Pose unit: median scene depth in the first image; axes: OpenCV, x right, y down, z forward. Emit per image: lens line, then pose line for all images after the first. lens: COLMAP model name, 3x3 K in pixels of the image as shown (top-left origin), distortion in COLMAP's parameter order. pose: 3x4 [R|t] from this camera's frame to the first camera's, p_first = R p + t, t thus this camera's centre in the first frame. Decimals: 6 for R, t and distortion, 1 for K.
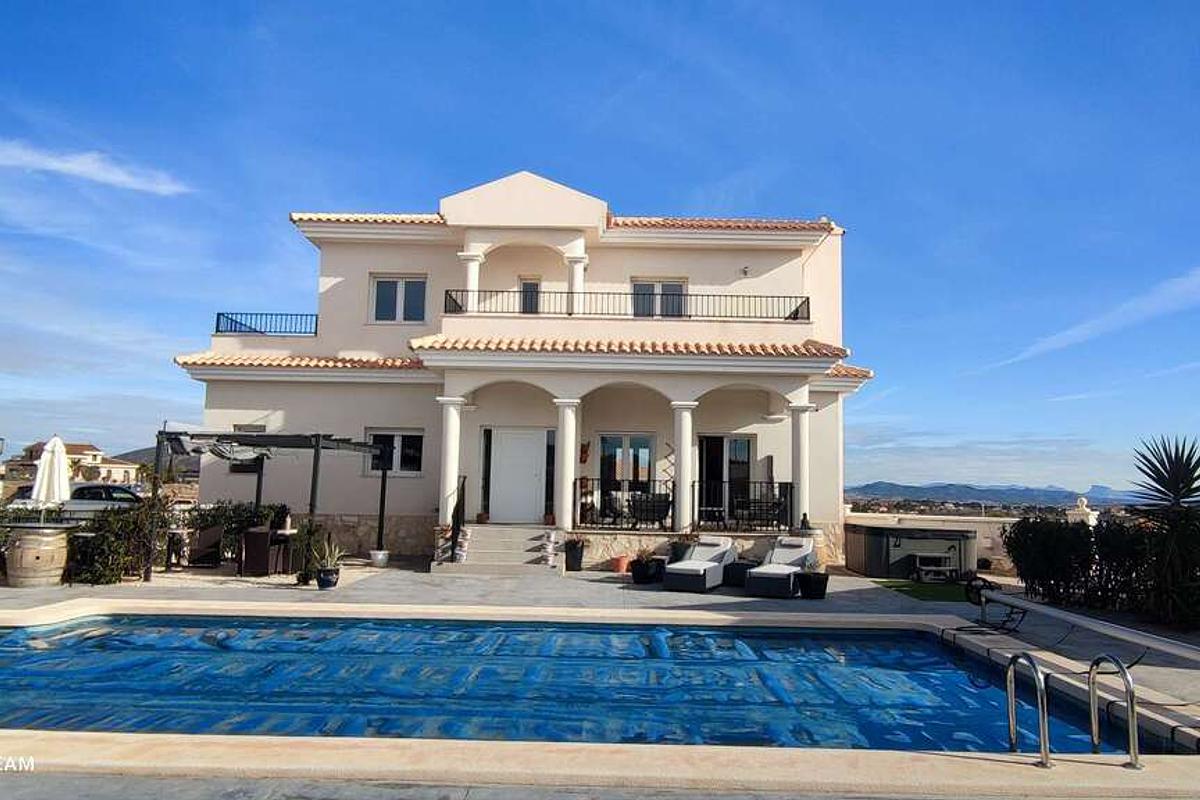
lens RADIAL K [[811.7, 0, 600.9], [0, 811.7, 401.6], [0, 0, 1]] dist [0.004040, -0.006265]
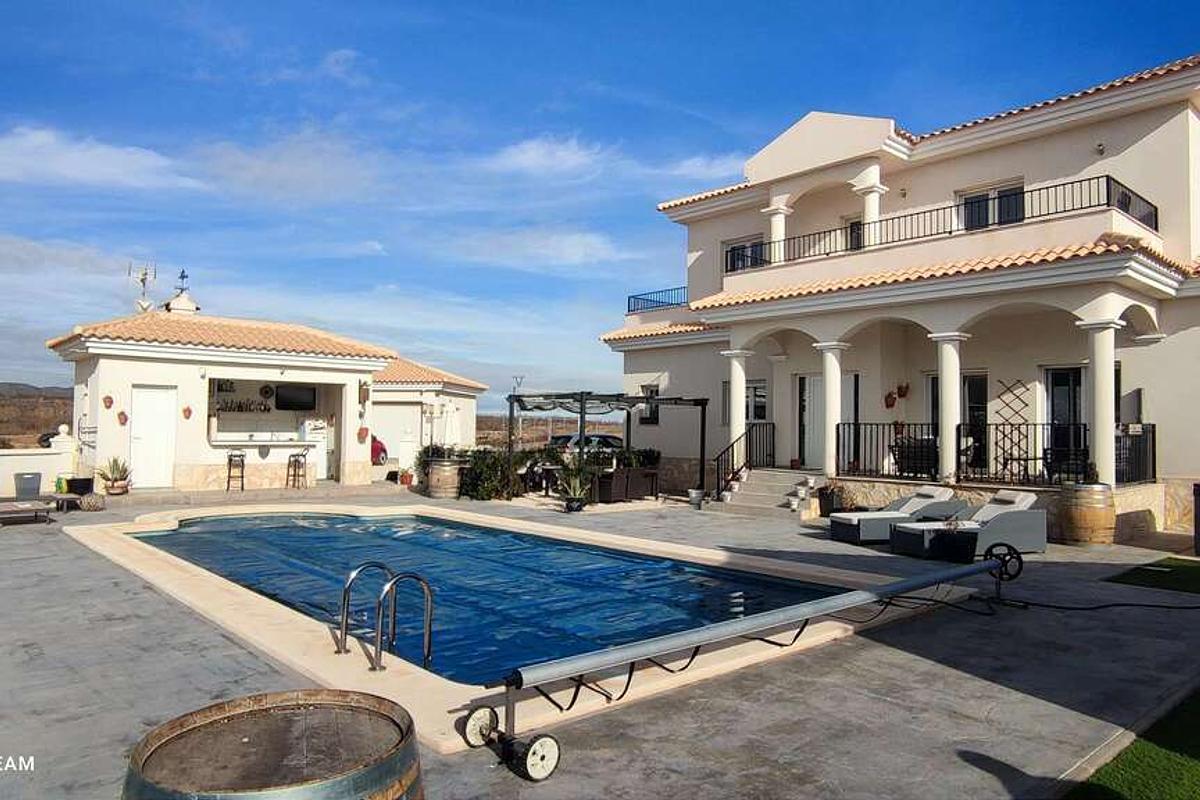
lens RADIAL K [[811.7, 0, 599.1], [0, 811.7, 399.6], [0, 0, 1]] dist [0.004040, -0.006265]
pose [[0.671479, -0.039836, -0.739952, 0.444378], [0.080871, 0.996529, 0.019738, 0.021753], [0.736598, -0.073094, 0.672370, 0.128885]]
